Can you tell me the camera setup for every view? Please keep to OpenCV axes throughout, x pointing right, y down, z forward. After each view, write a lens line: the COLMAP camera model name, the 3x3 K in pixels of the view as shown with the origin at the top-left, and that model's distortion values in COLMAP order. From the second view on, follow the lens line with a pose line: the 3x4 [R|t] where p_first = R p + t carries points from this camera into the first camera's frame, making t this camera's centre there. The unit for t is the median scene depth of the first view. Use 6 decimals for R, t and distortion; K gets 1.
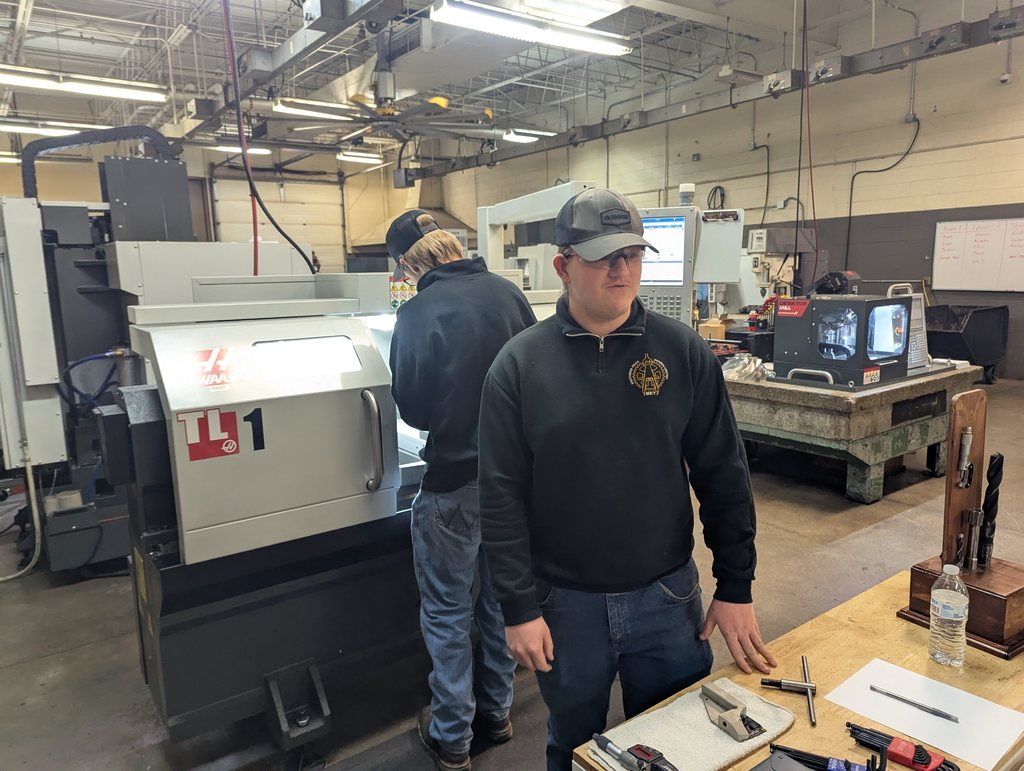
lens RADIAL K [[721.3, 0, 512.0], [0, 721.3, 385.5], [0, 0, 1]] dist [0.030079, -0.002999]
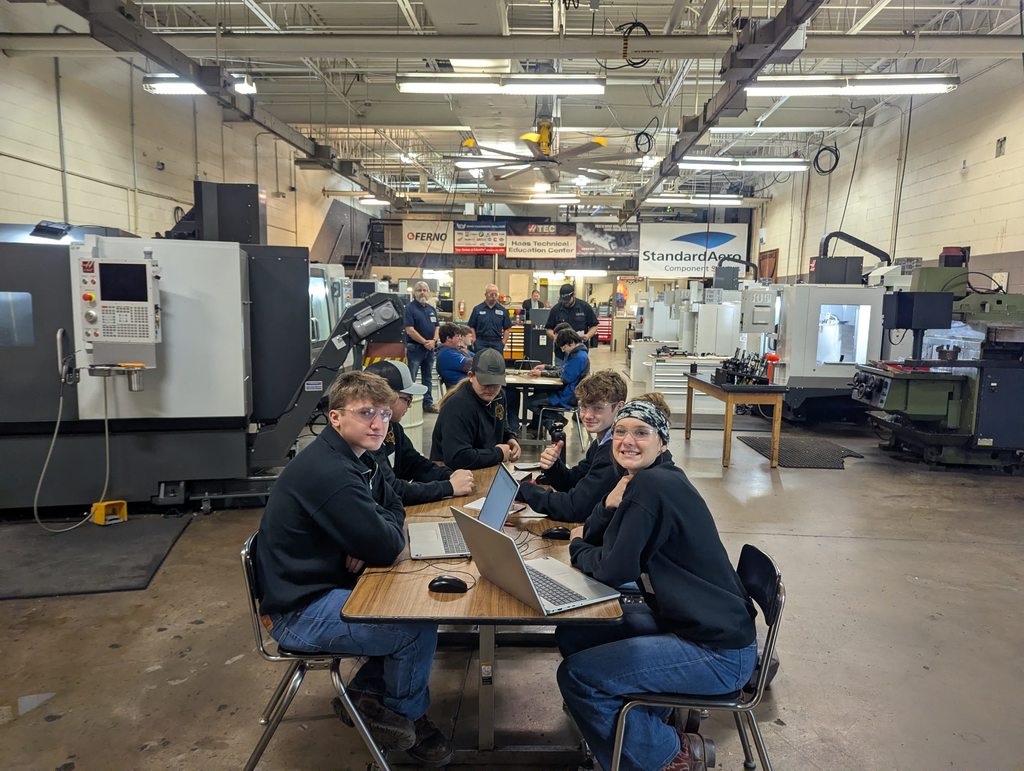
lens RADIAL K [[721.3, 0, 512.0], [0, 721.3, 385.5], [0, 0, 1]] dist [0.030079, -0.002999]
pose [[-0.766761, -0.068727, 0.638243, -0.628785], [0.098091, 0.970032, 0.222298, -0.205452], [-0.634394, 0.233056, -0.737041, 1.395324]]
